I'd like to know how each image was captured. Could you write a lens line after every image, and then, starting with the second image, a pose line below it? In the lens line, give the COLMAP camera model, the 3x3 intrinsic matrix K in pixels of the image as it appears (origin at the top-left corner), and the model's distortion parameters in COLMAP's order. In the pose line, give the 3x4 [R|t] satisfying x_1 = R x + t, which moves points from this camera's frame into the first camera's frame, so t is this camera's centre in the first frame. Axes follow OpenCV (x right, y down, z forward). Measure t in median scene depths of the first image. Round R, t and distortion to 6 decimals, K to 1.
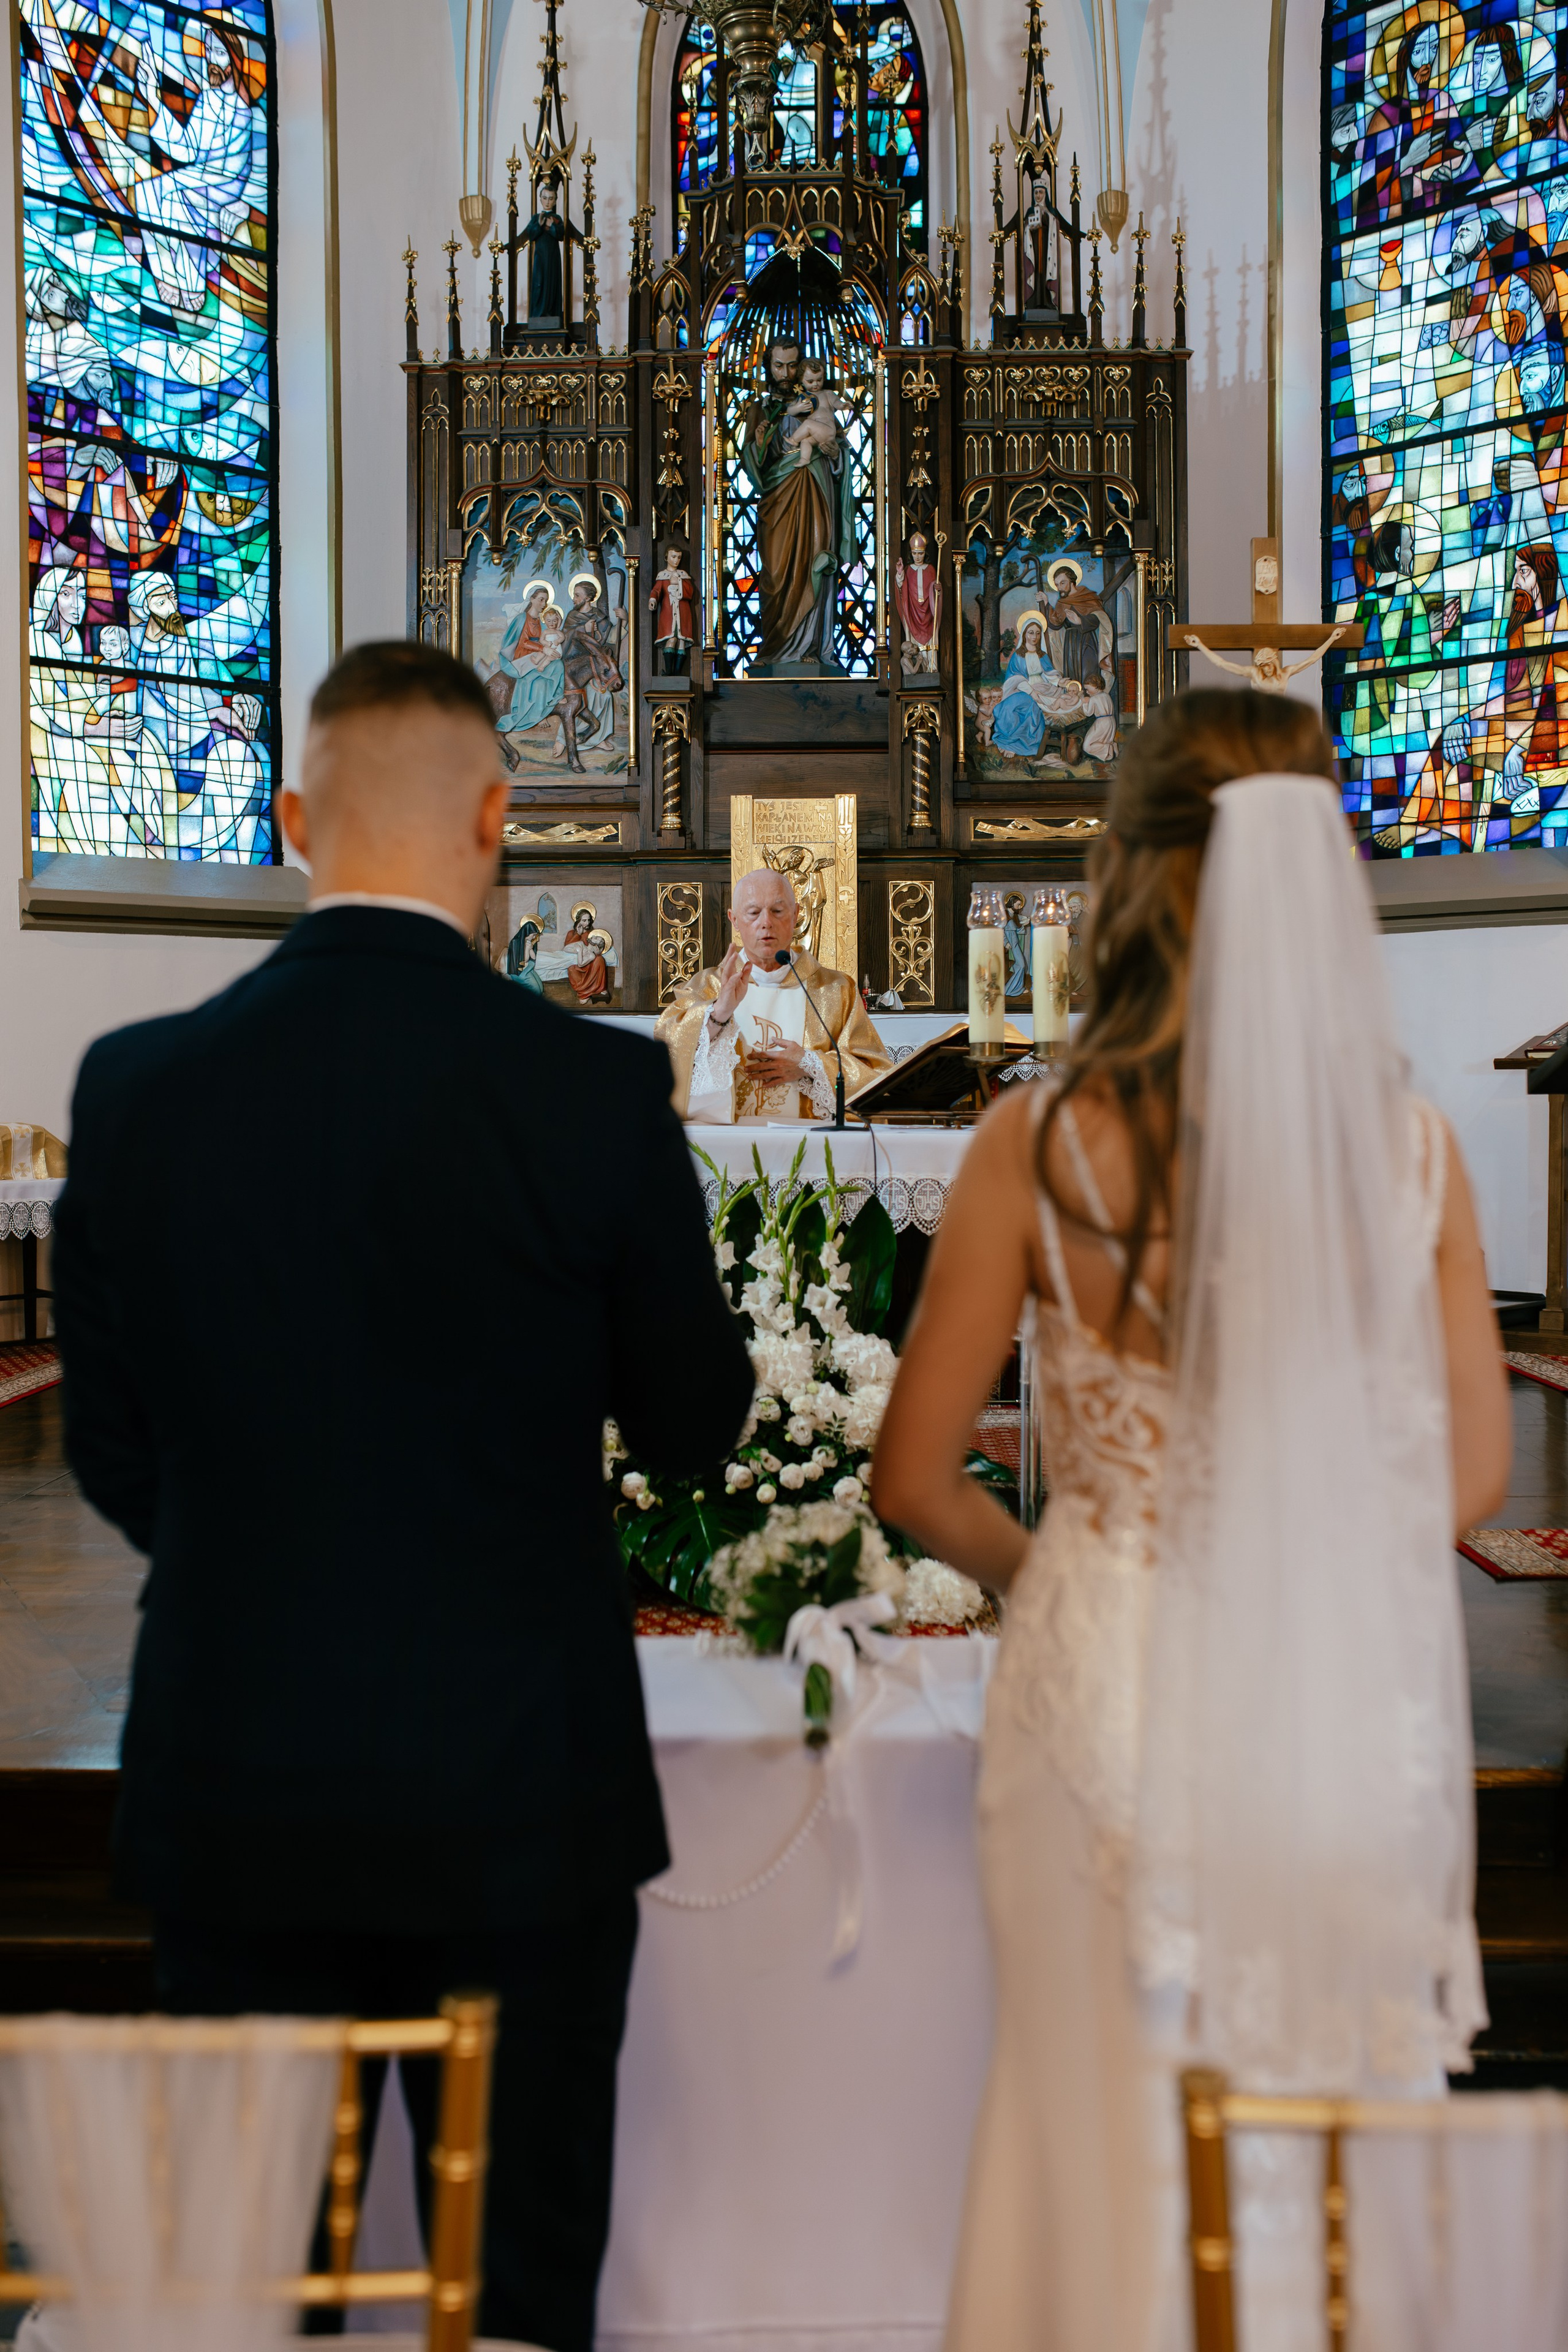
lens RADIAL K [[2285.4, 0, 784.0], [0, 2285.4, 1176.0], [0, 0, 1]] dist [-0.088000, 0.288878]
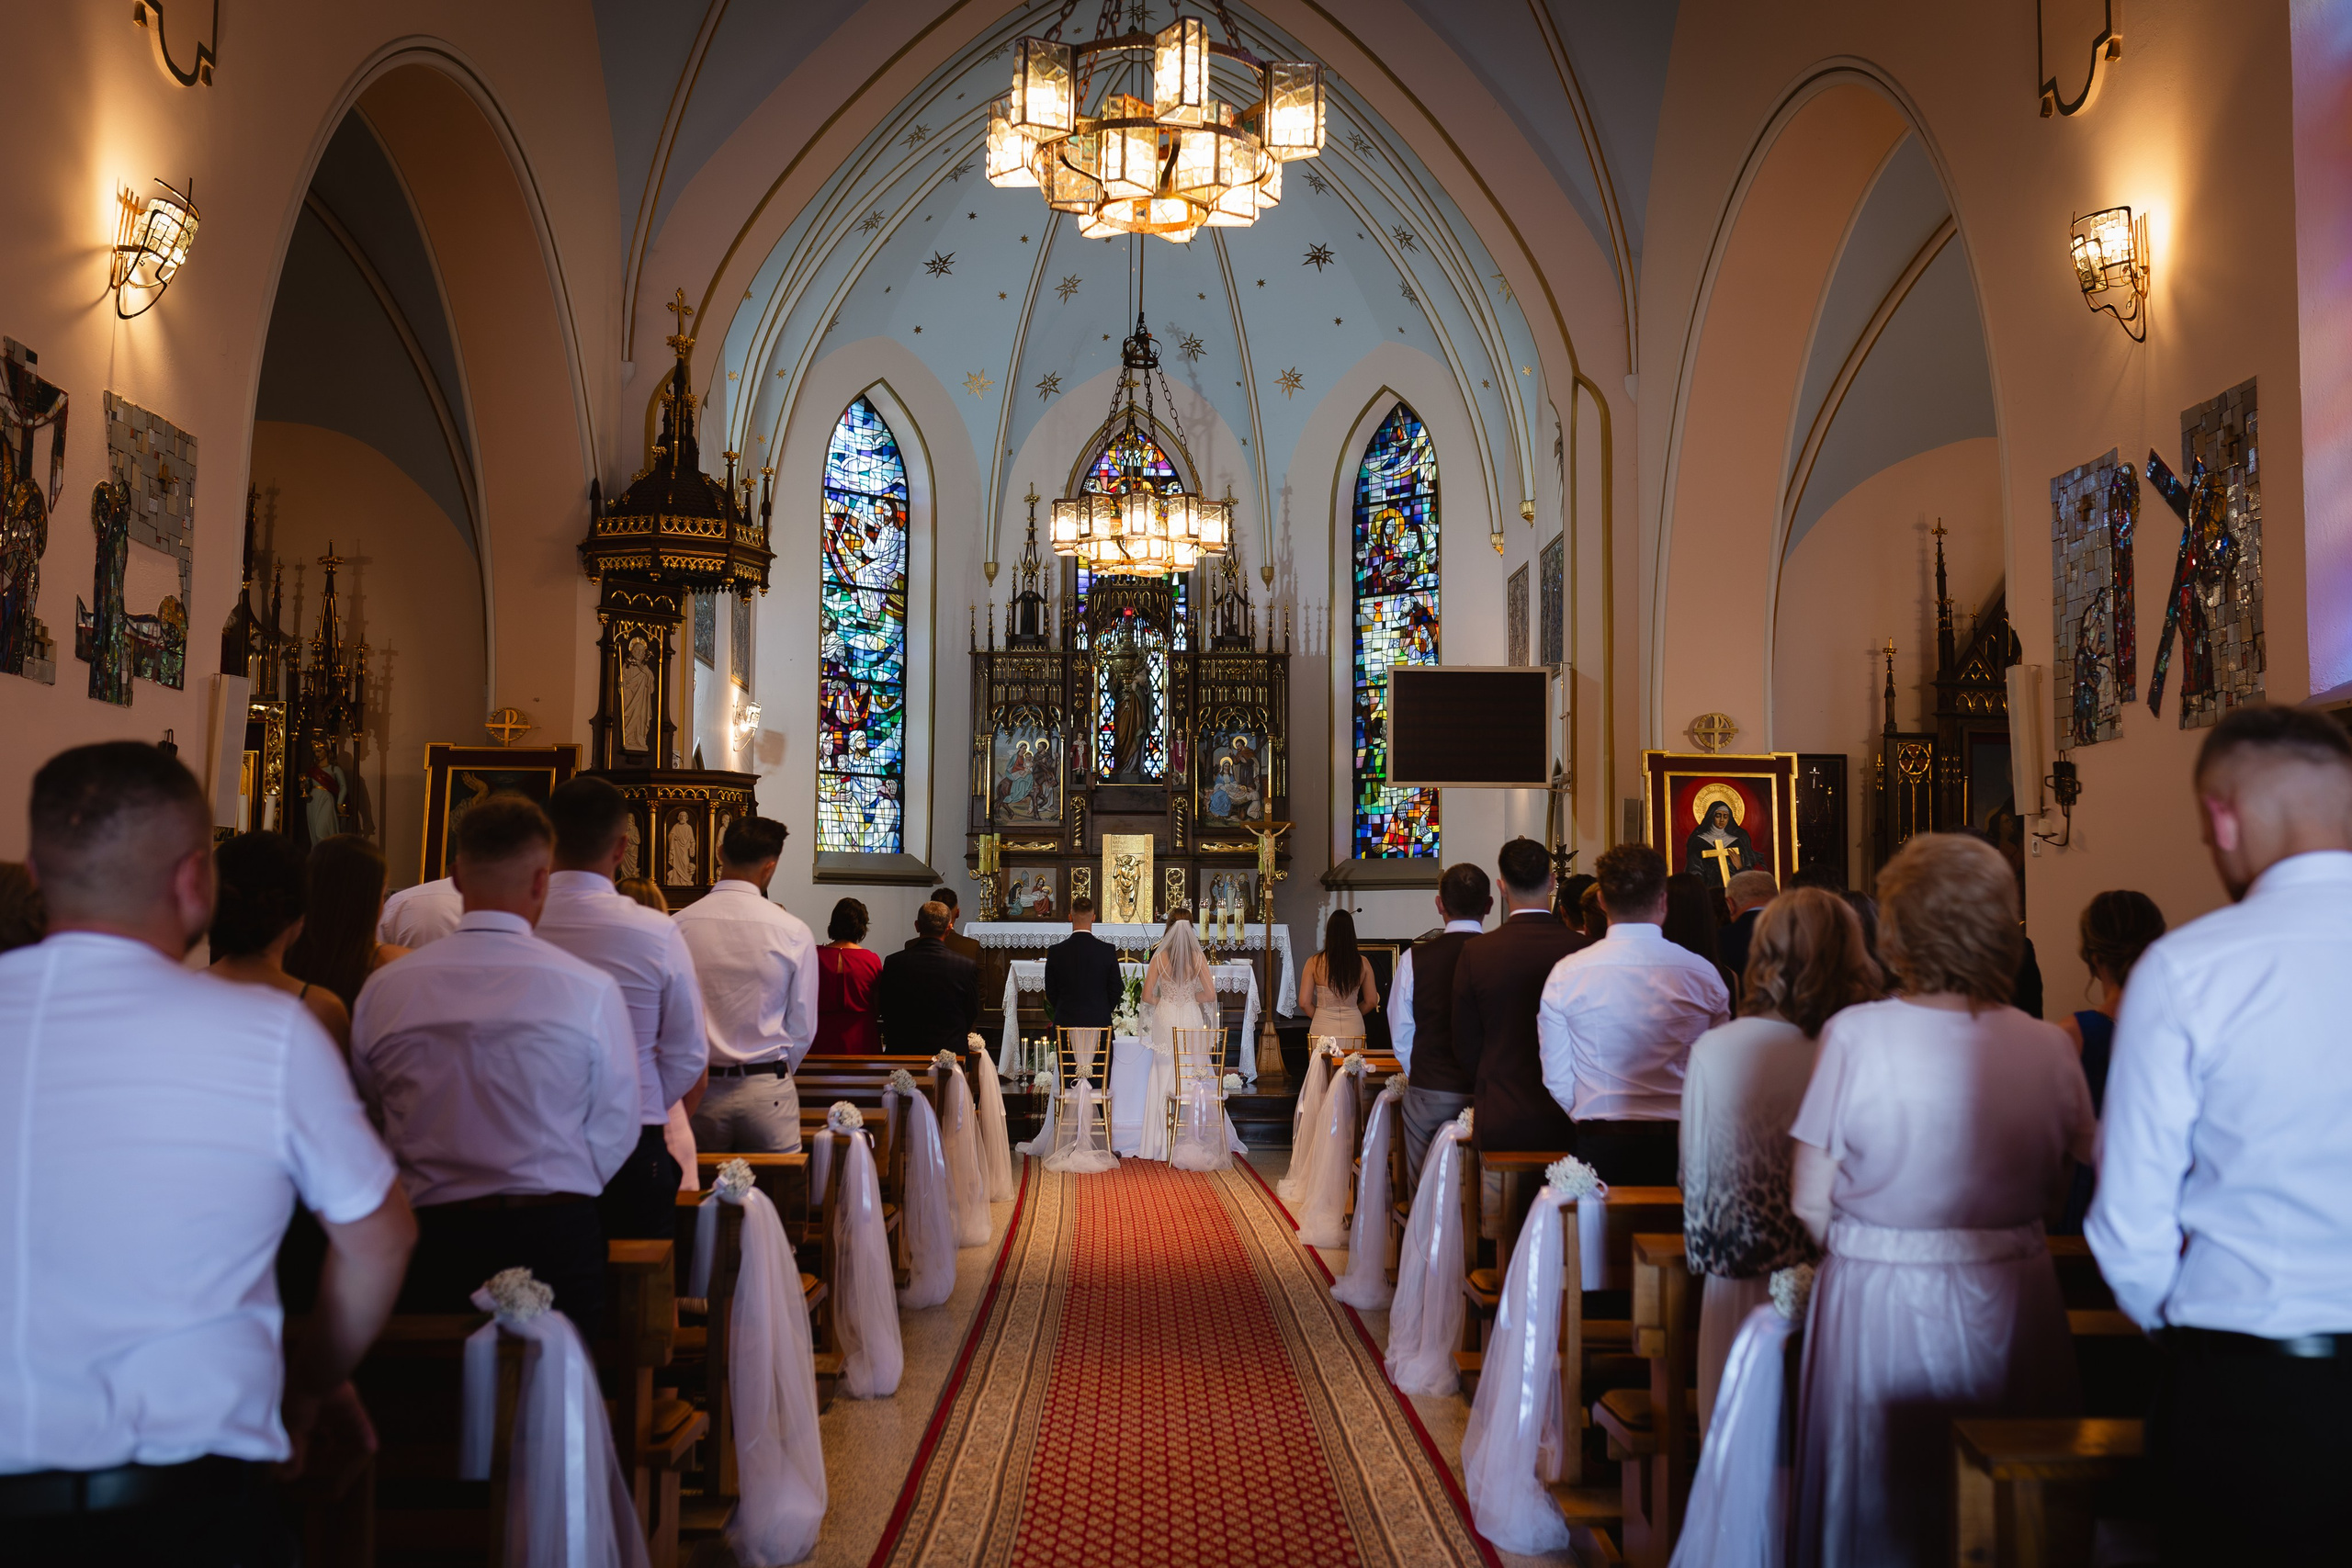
lens RADIAL K [[2285.2, 0, 1239.2], [0, 2285.2, 724.5], [0, 0, 1]] dist [-0.088000, 0.288878]
pose [[0.997623, 0.016471, 0.066915, -0.040699], [-0.006932, 0.990077, -0.140353, 0.059215], [-0.068563, 0.139555, 0.987838, -1.392366]]
